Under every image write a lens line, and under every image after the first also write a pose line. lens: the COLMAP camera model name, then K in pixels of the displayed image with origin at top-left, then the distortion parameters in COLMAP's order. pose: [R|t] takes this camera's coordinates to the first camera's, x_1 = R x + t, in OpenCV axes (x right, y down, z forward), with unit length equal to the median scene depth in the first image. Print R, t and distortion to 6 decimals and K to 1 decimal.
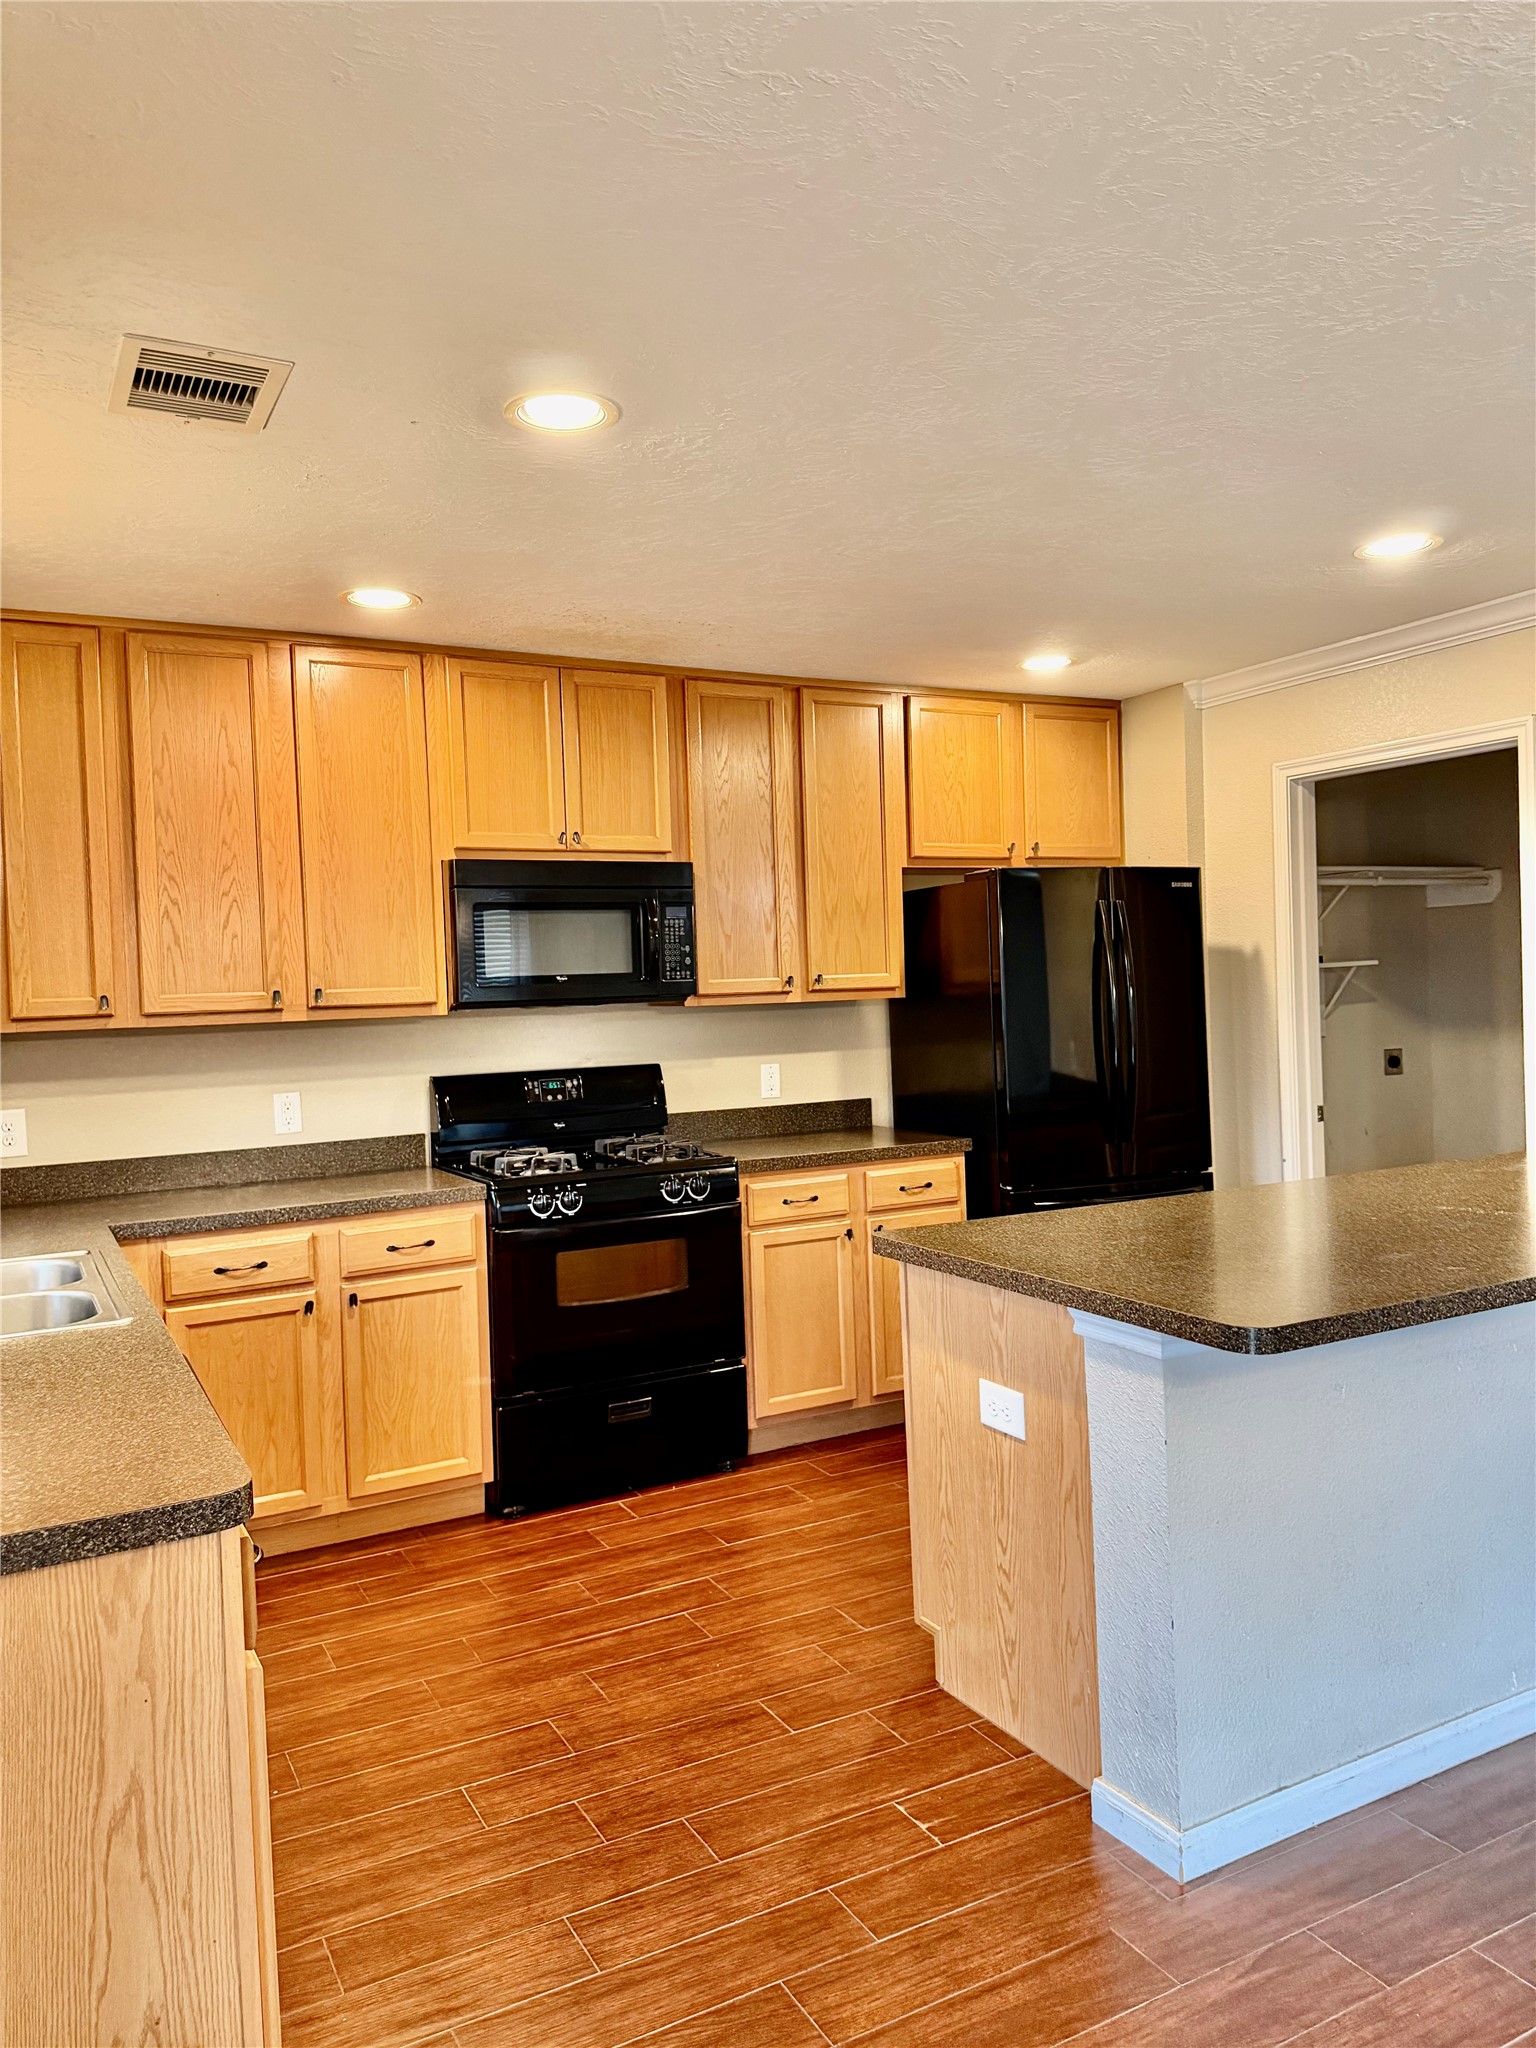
lens RADIAL K [[1437.3, 0, 759.5], [0, 1437.3, 1009.7], [0, 0, 1]] dist [0.044046, -0.054338]
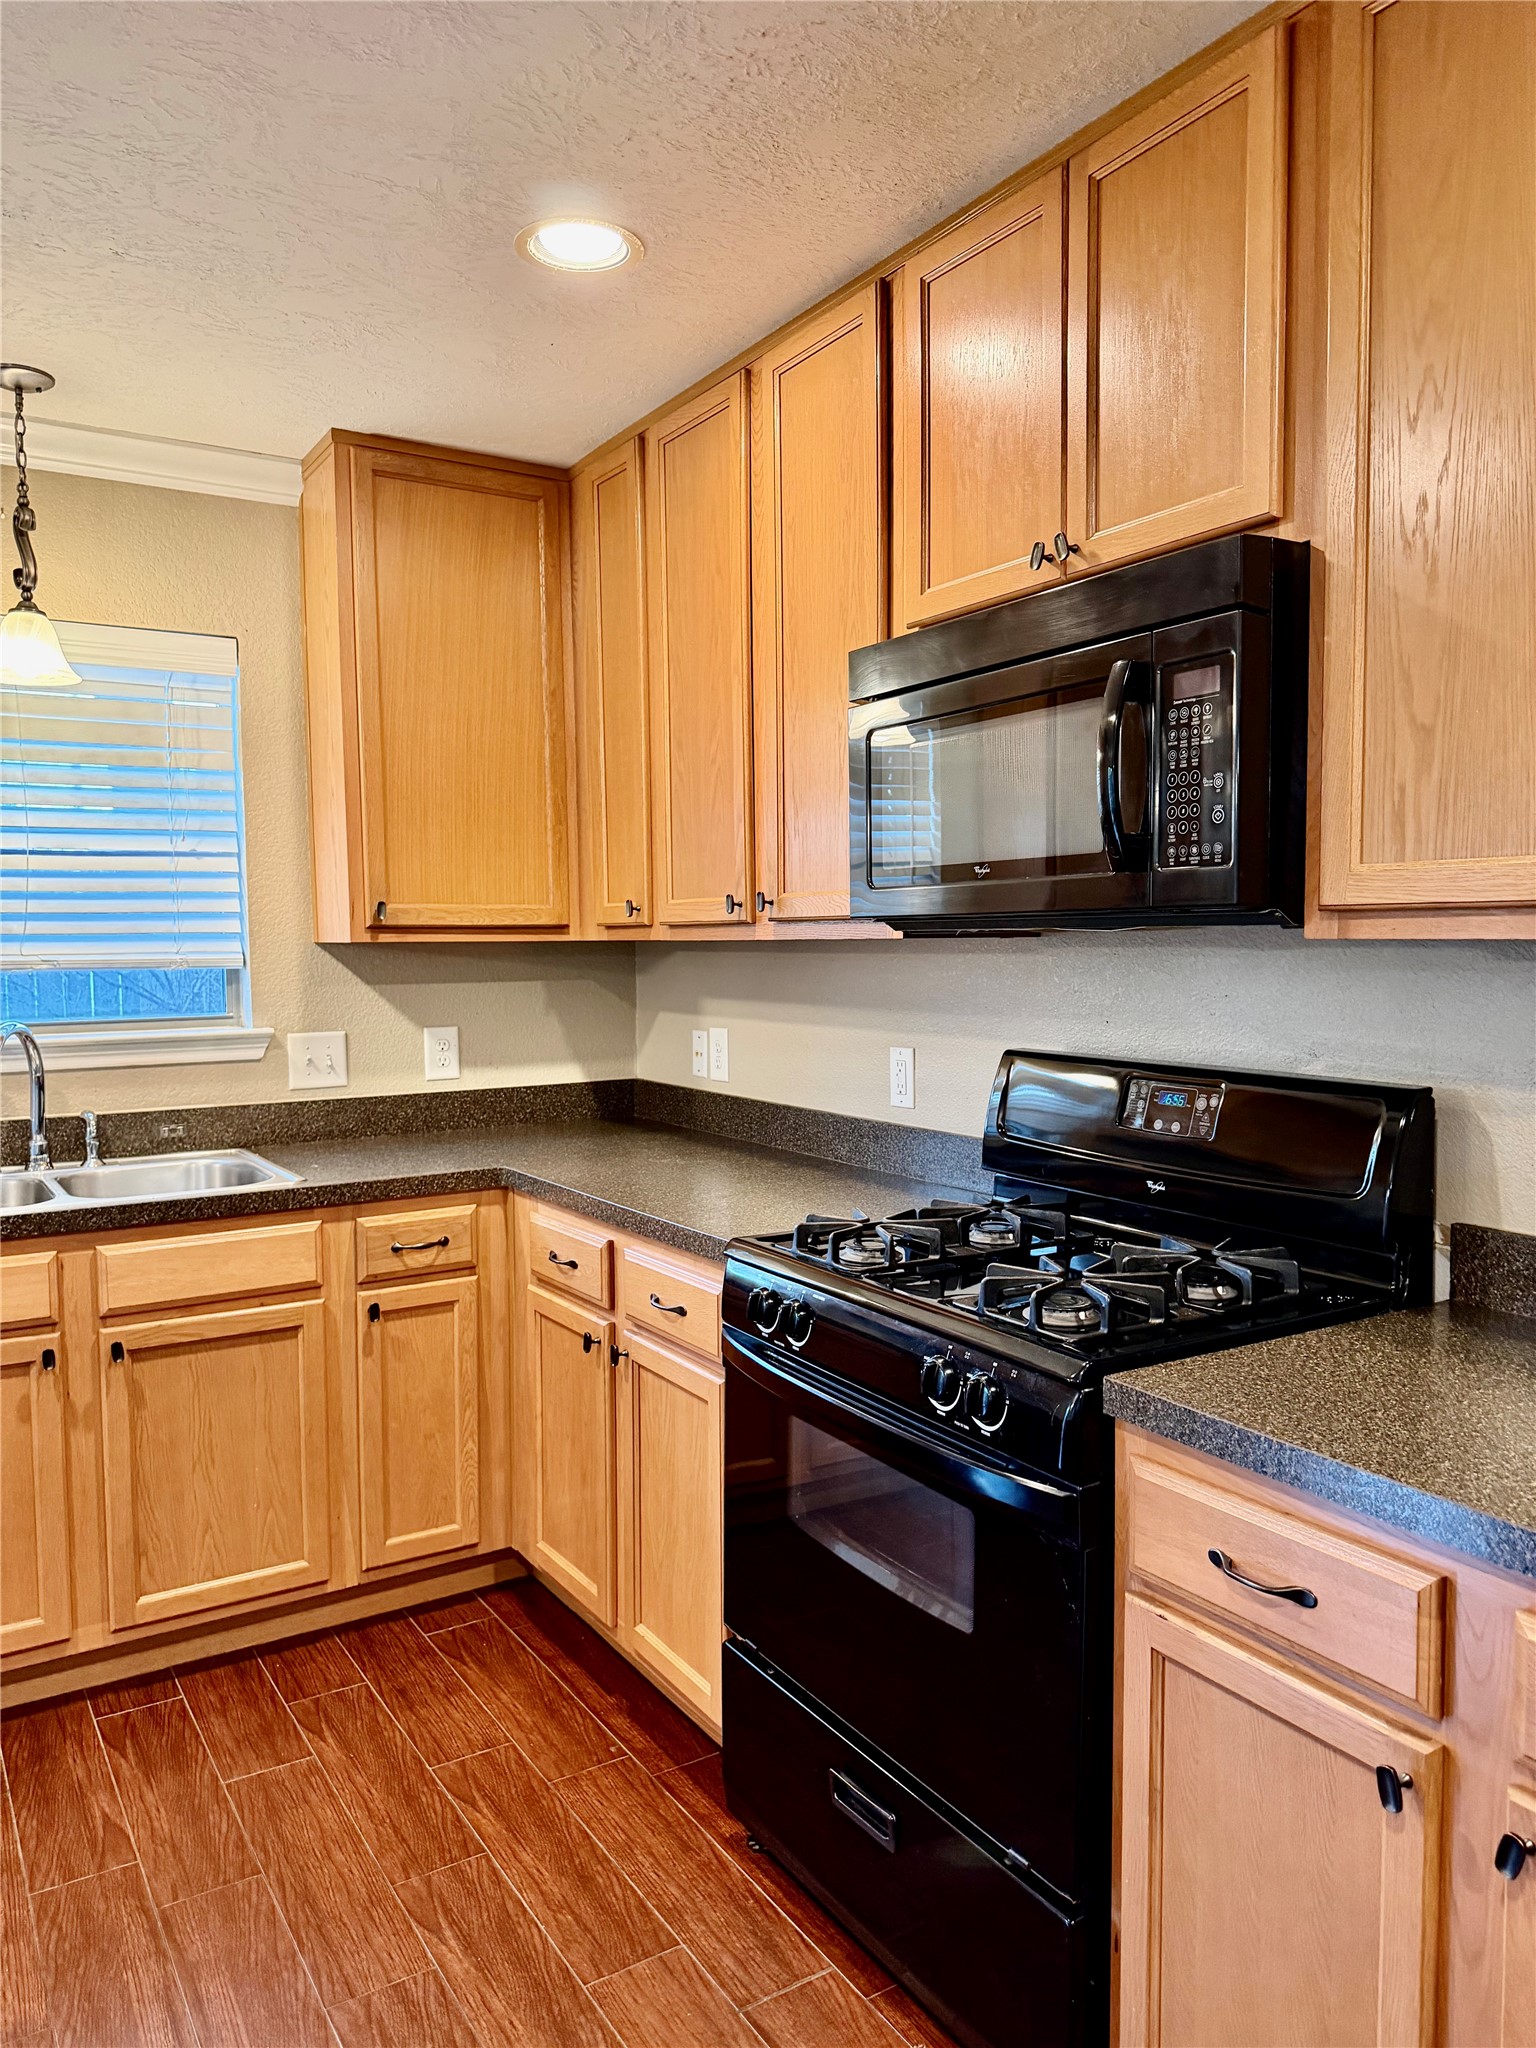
lens RADIAL K [[1437.3, 0, 766.4], [0, 1437.3, 1035.3], [0, 0, 1]] dist [0.044046, -0.054338]
pose [[0.076108, 0.101030, -0.991968, 0.335764], [-0.012170, 0.994874, 0.100392, -0.014411], [0.997025, 0.004432, 0.076948, 0.914570]]
